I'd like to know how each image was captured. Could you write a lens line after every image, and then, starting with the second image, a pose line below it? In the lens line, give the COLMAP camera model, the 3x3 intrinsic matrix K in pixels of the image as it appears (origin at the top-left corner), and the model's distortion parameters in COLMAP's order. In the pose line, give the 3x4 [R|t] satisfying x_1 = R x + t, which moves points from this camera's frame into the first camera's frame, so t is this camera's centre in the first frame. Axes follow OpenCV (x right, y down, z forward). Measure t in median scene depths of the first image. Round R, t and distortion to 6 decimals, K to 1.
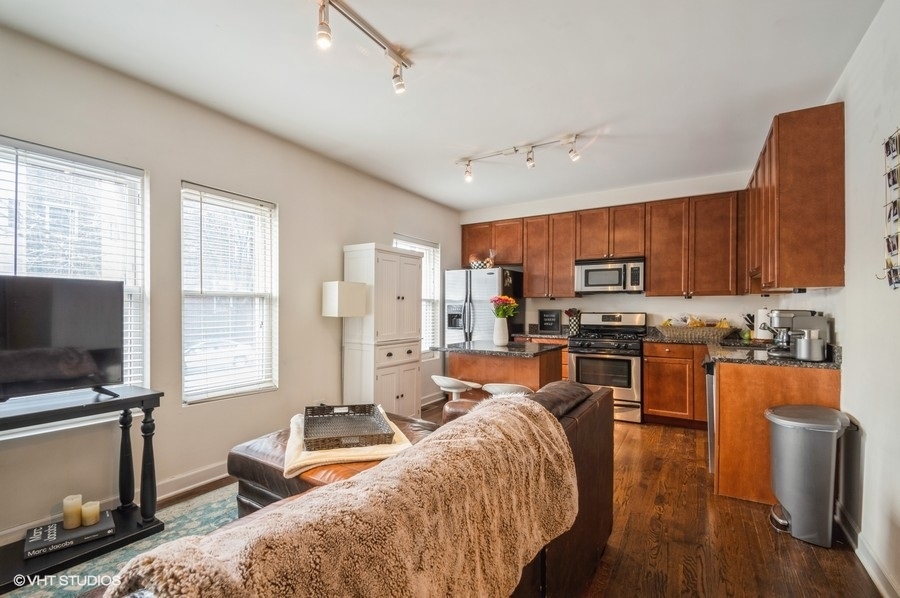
lens RADIAL K [[403.6, 0, 446.2], [0, 403.6, 305.9], [0, 0, 1]] dist [0.001805, -0.000914]
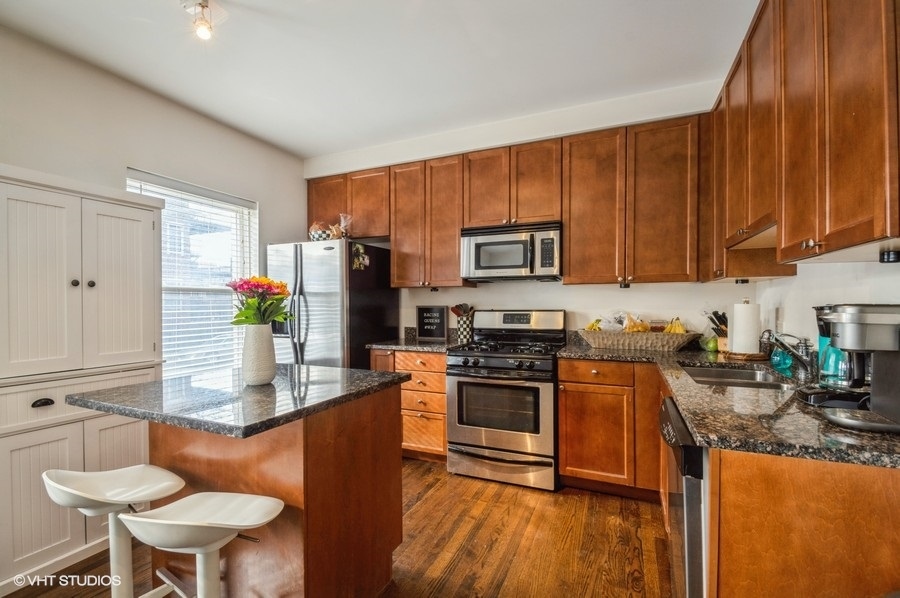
lens RADIAL K [[403.6, 0, 452.0], [0, 403.6, 303.2], [0, 0, 1]] dist [0.001805, -0.000914]
pose [[0.988473, -0.003847, 0.151346, 0.229984], [0.003497, 0.999991, 0.002581, 0.003897], [-0.151355, -0.002022, 0.988477, 0.406553]]
